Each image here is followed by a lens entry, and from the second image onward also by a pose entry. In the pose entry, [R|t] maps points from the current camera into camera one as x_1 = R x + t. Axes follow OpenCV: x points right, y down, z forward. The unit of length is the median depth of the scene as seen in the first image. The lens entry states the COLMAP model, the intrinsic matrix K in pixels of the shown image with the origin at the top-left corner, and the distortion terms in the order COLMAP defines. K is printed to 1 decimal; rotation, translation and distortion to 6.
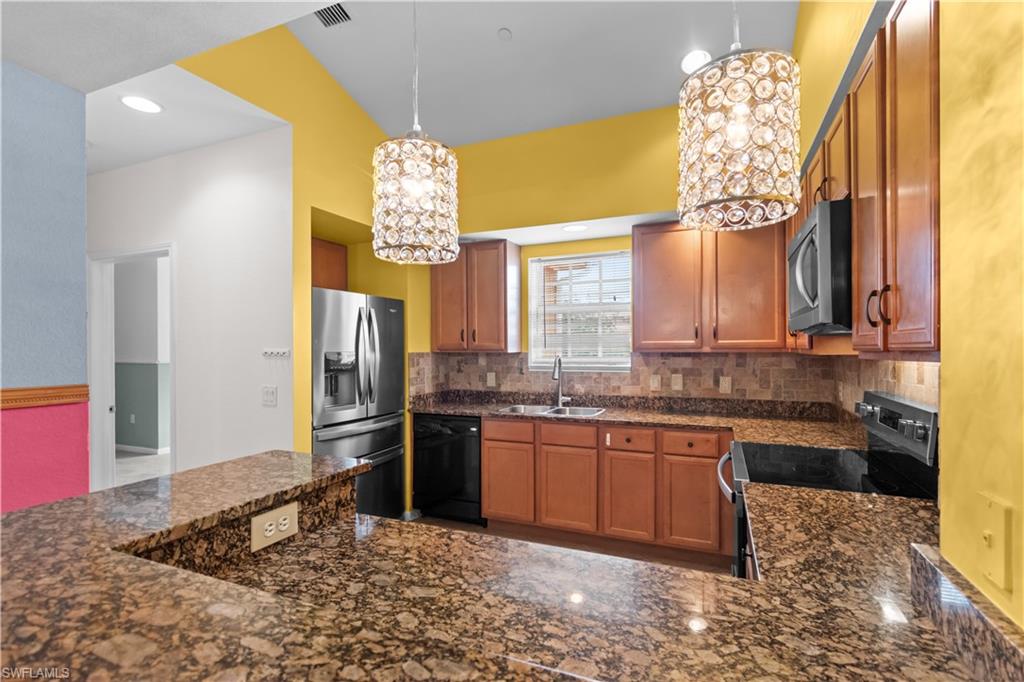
lens RADIAL K [[458.5, 0, 535.1], [0, 458.5, 347.5], [0, 0, 1]] dist [-0.000642, 0.000053]
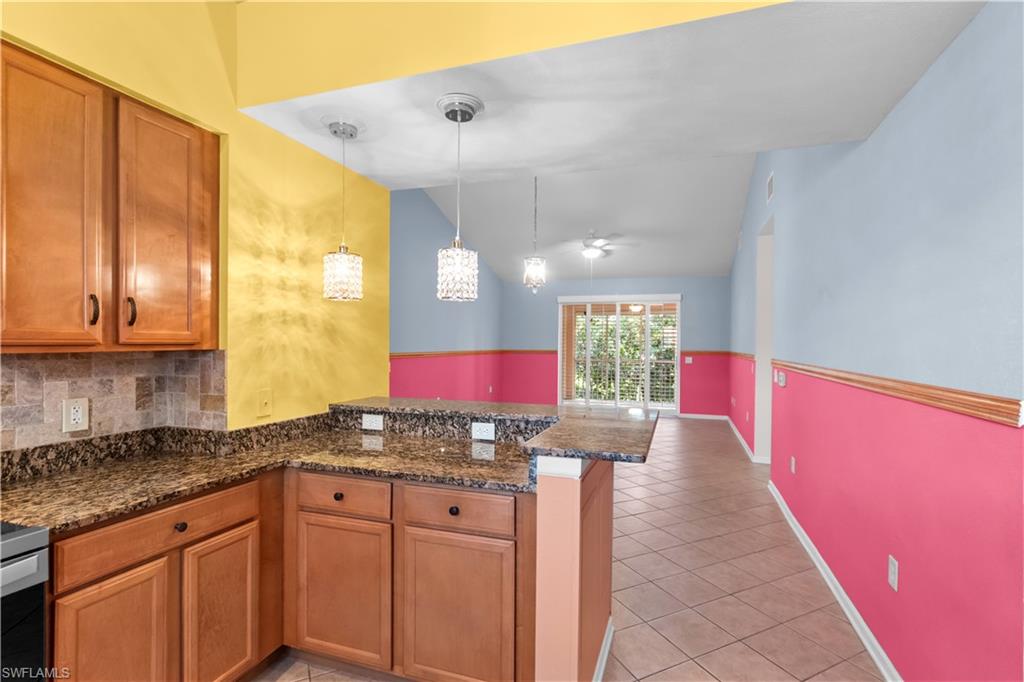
lens RADIAL K [[463.0, 0, 531.7], [0, 463.0, 347.3], [0, 0, 1]] dist [0.001399, 0.000096]
pose [[-0.997502, -0.004354, -0.070508, -0.120952], [-0.004979, 0.999950, 0.008689, -0.000468], [0.070467, 0.009019, -0.997473, 0.842571]]
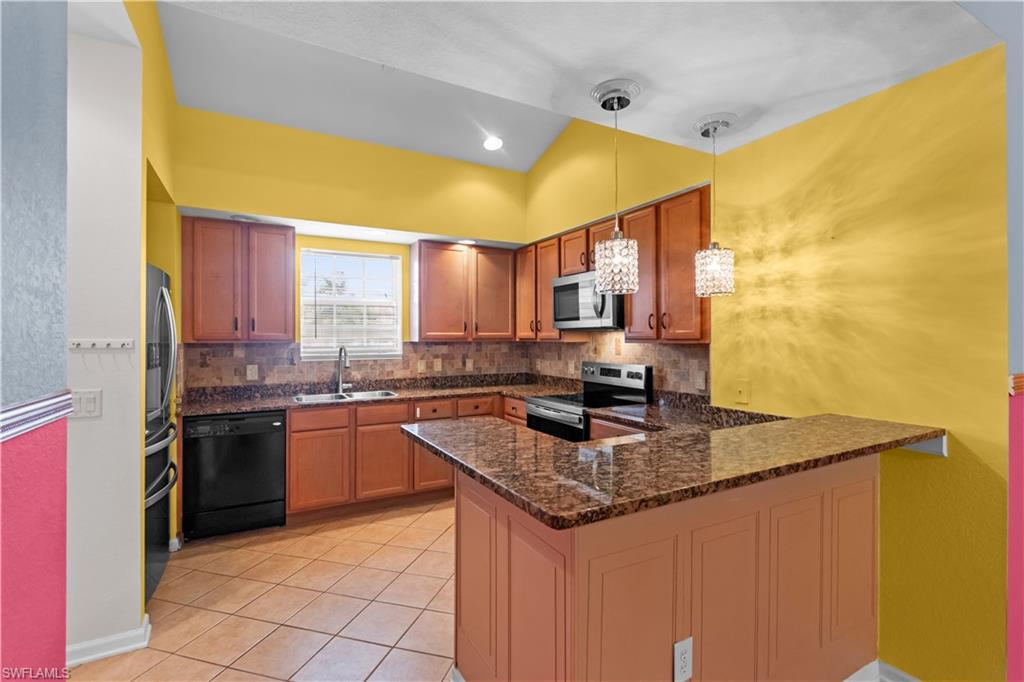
lens RADIAL K [[462.5, 0, 509.5], [0, 462.5, 335.2], [0, 0, 1]] dist [0.002063, 0.000224]
pose [[0.633575, 0.006320, 0.773655, -0.575424], [-0.001081, 0.999973, -0.007284, 0.001800], [-0.773681, 0.003778, 0.633565, 0.019610]]
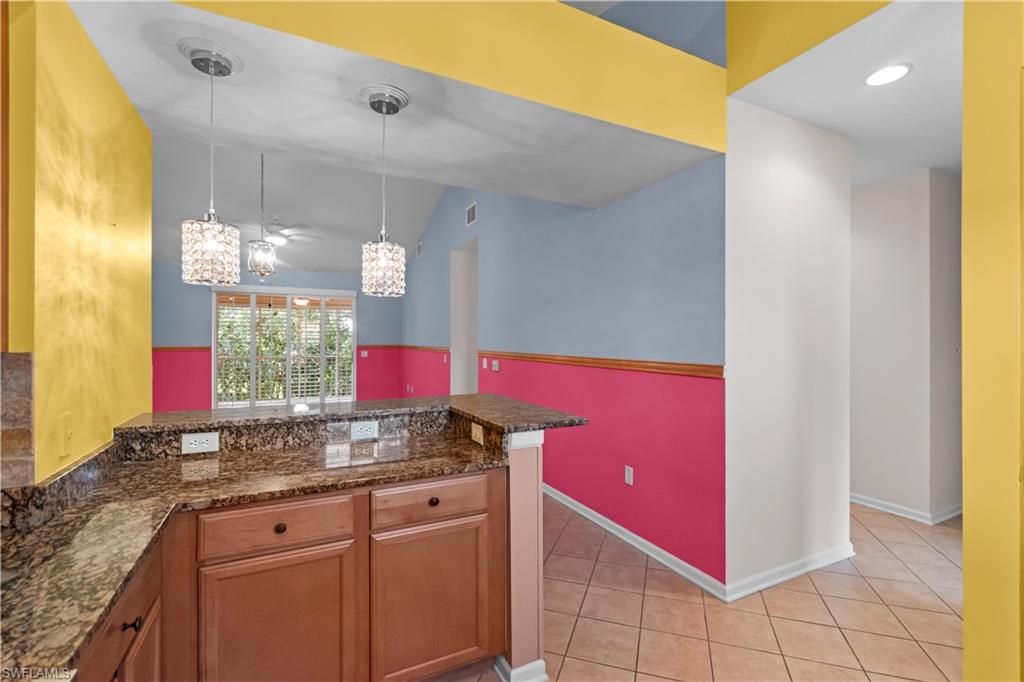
lens RADIAL K [[446.5, 0, 512.0], [0, 446.5, 341.0], [0, 0, 1]] dist [0.000671, -0.000401]
pose [[-0.663814, 0.003035, -0.747891, 0.227597], [-0.000735, 0.999989, 0.004710, -0.001151], [0.747897, 0.003676, -0.663805, 0.739291]]
